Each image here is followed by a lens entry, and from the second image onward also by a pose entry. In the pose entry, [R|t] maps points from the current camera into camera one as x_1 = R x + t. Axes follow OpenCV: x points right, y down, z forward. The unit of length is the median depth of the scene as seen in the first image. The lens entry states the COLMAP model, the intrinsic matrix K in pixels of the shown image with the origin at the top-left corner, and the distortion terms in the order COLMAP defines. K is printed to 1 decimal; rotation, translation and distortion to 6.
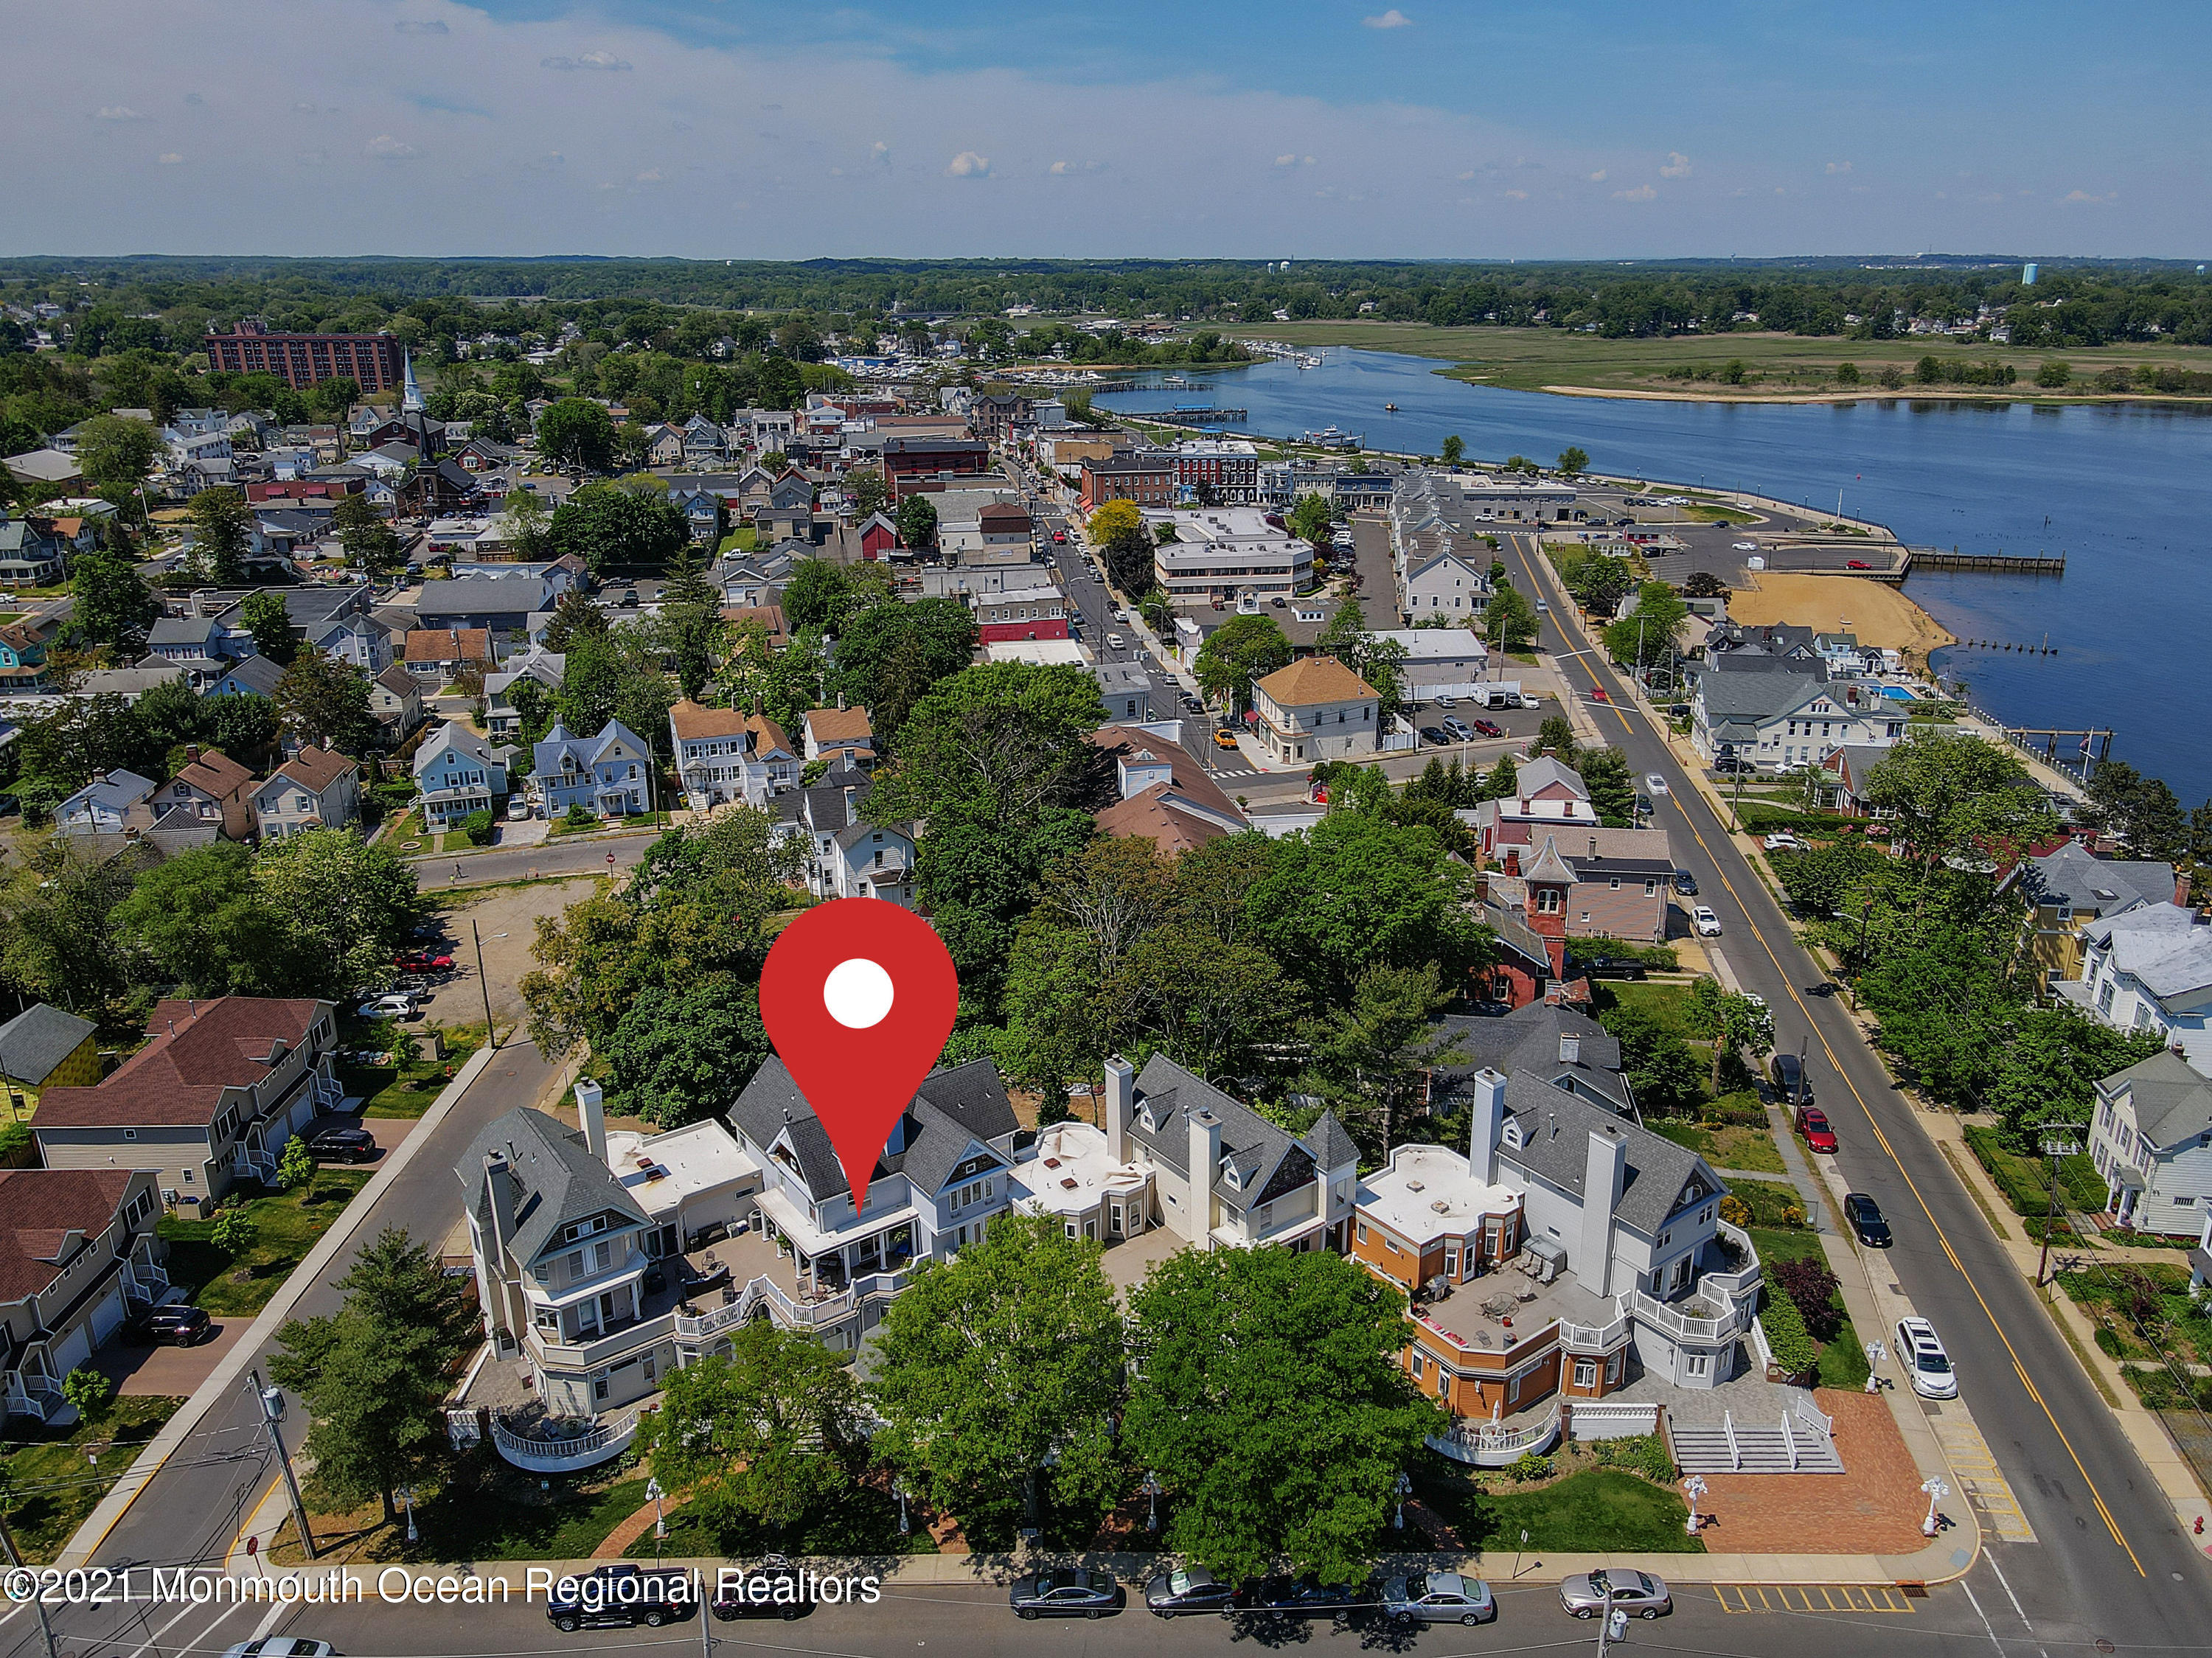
lens RADIAL K [[1624.8, 0, 1106.0], [0, 1624.8, 829.0], [0, 0, 1]] dist [0.023067, 0.001659]
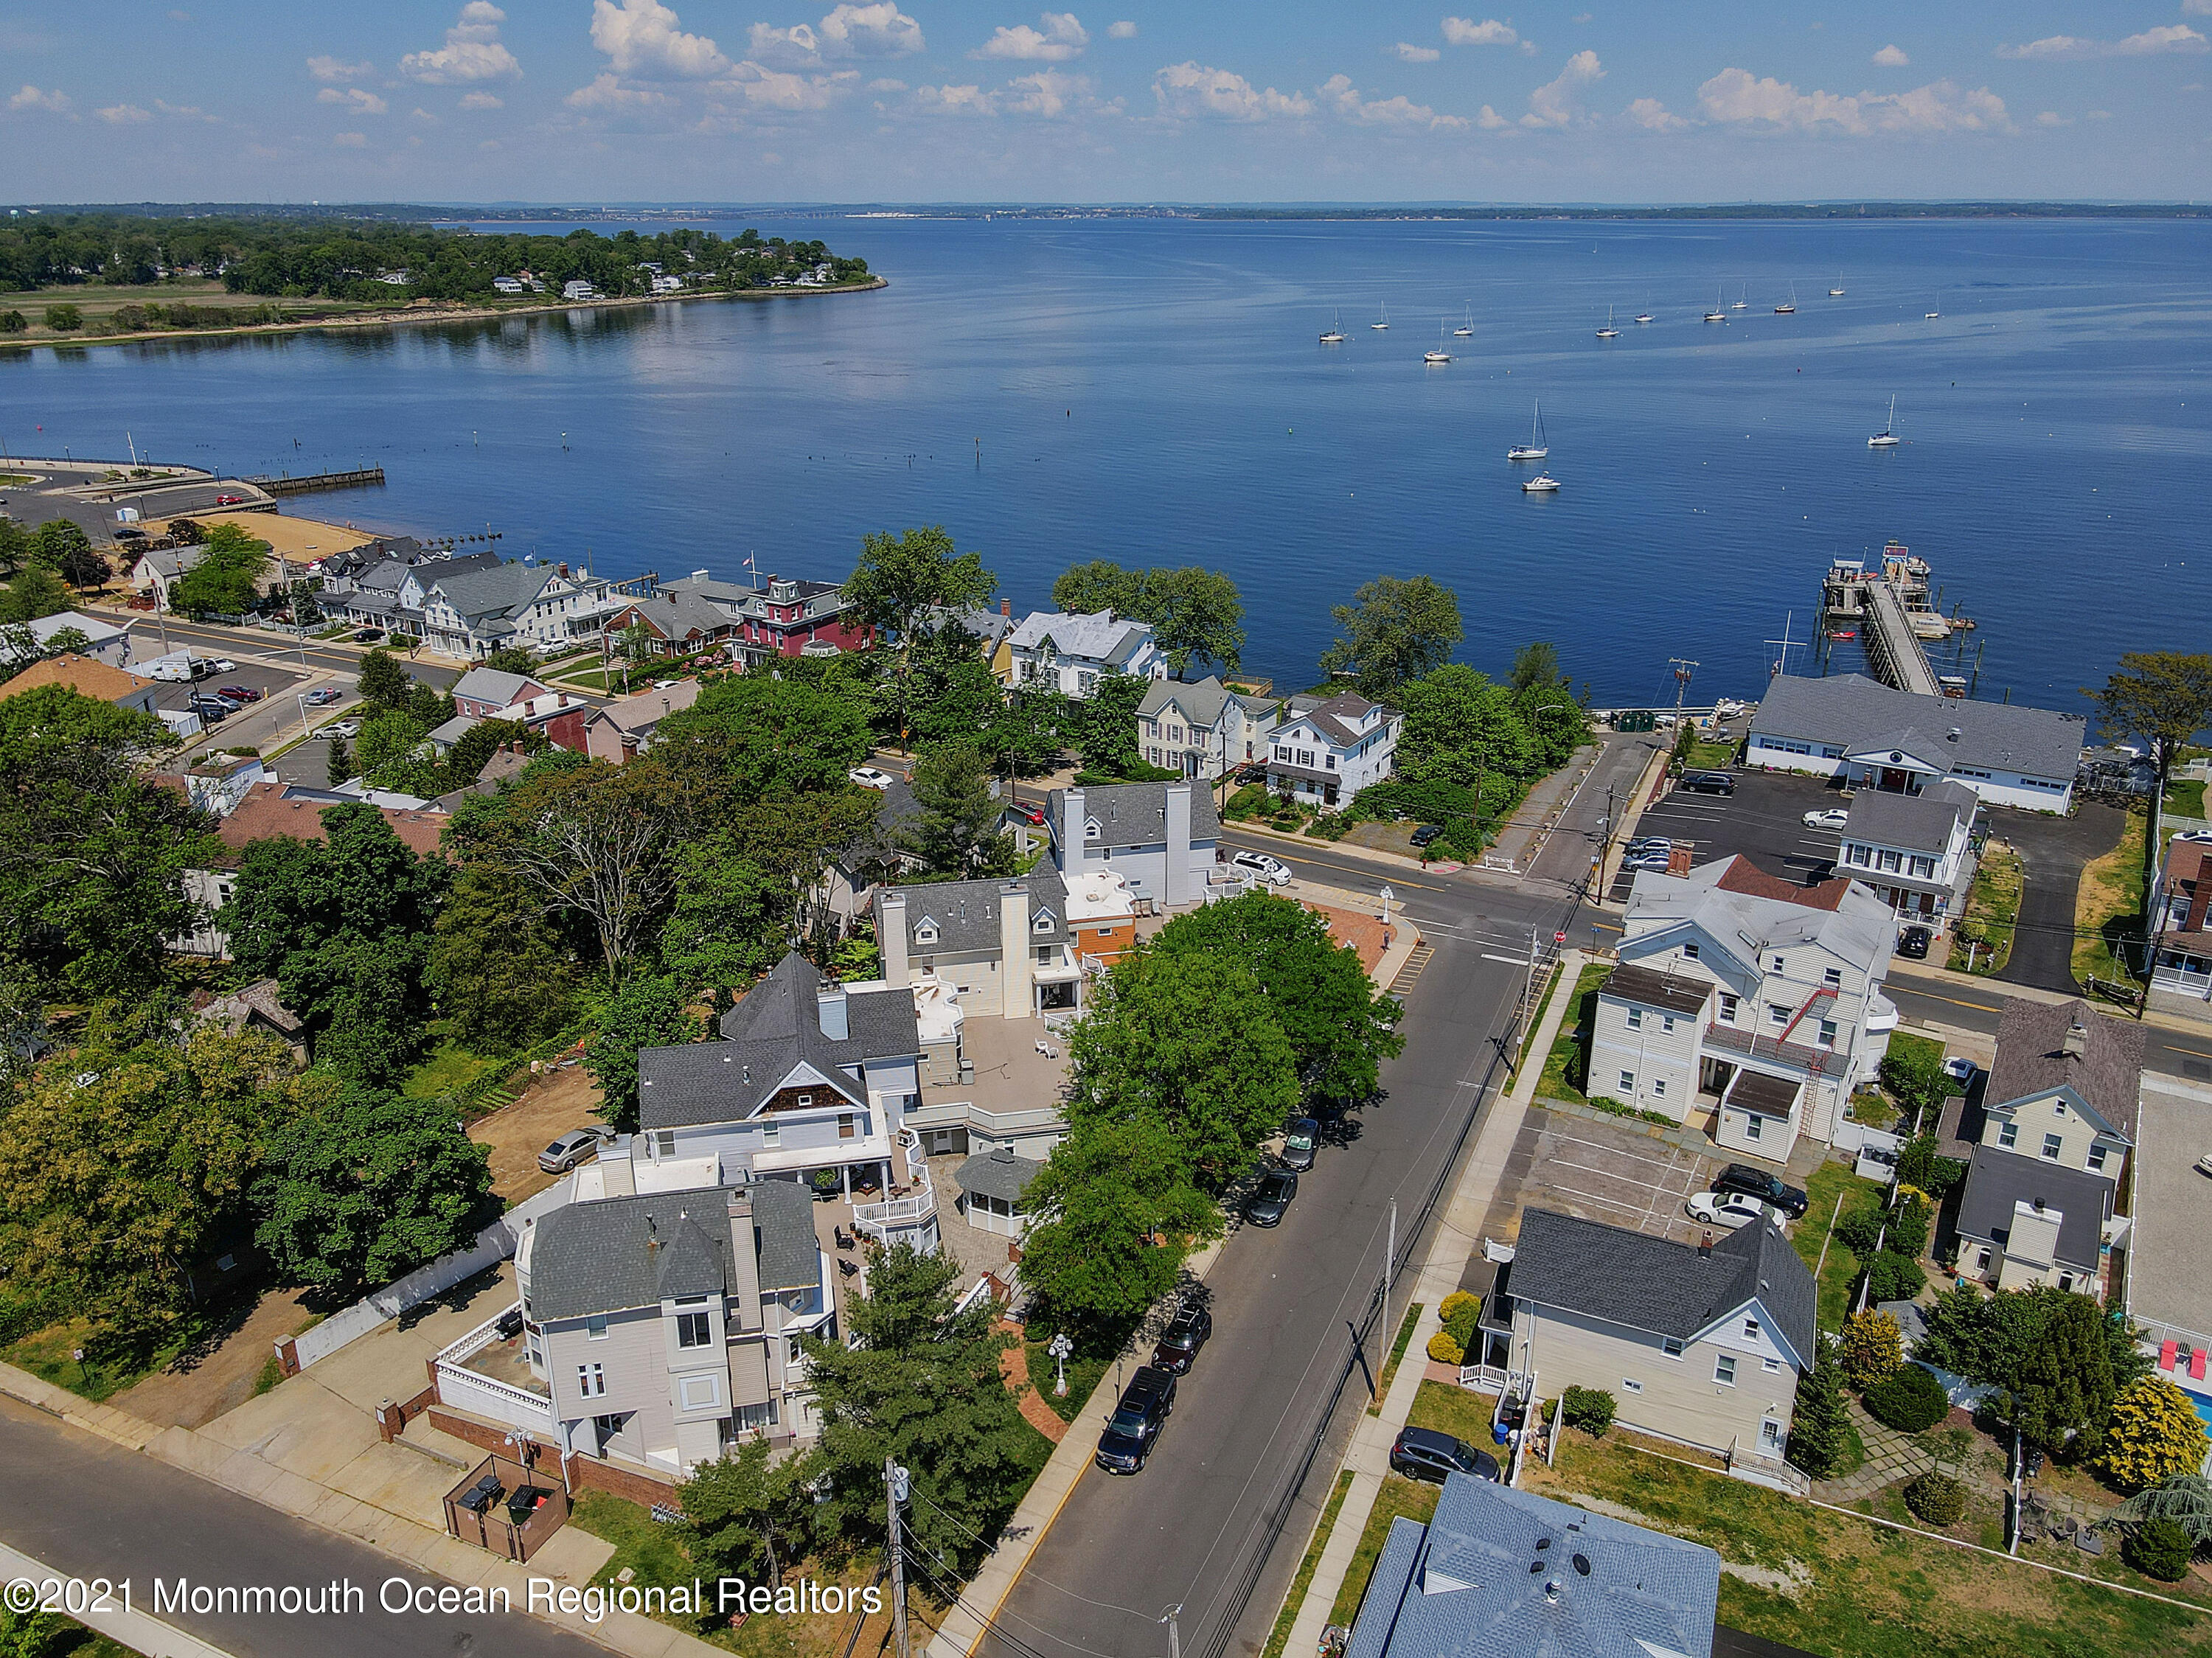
lens RADIAL K [[1624.8, 0, 1106.0], [0, 1624.8, 829.0], [0, 0, 1]] dist [0.023067, 0.001659]
pose [[0.418040, -0.330196, 0.846294, -0.209477], [0.305957, 0.928351, 0.211080, -0.021443], [-0.855355, 0.170689, 0.489114, 0.085688]]
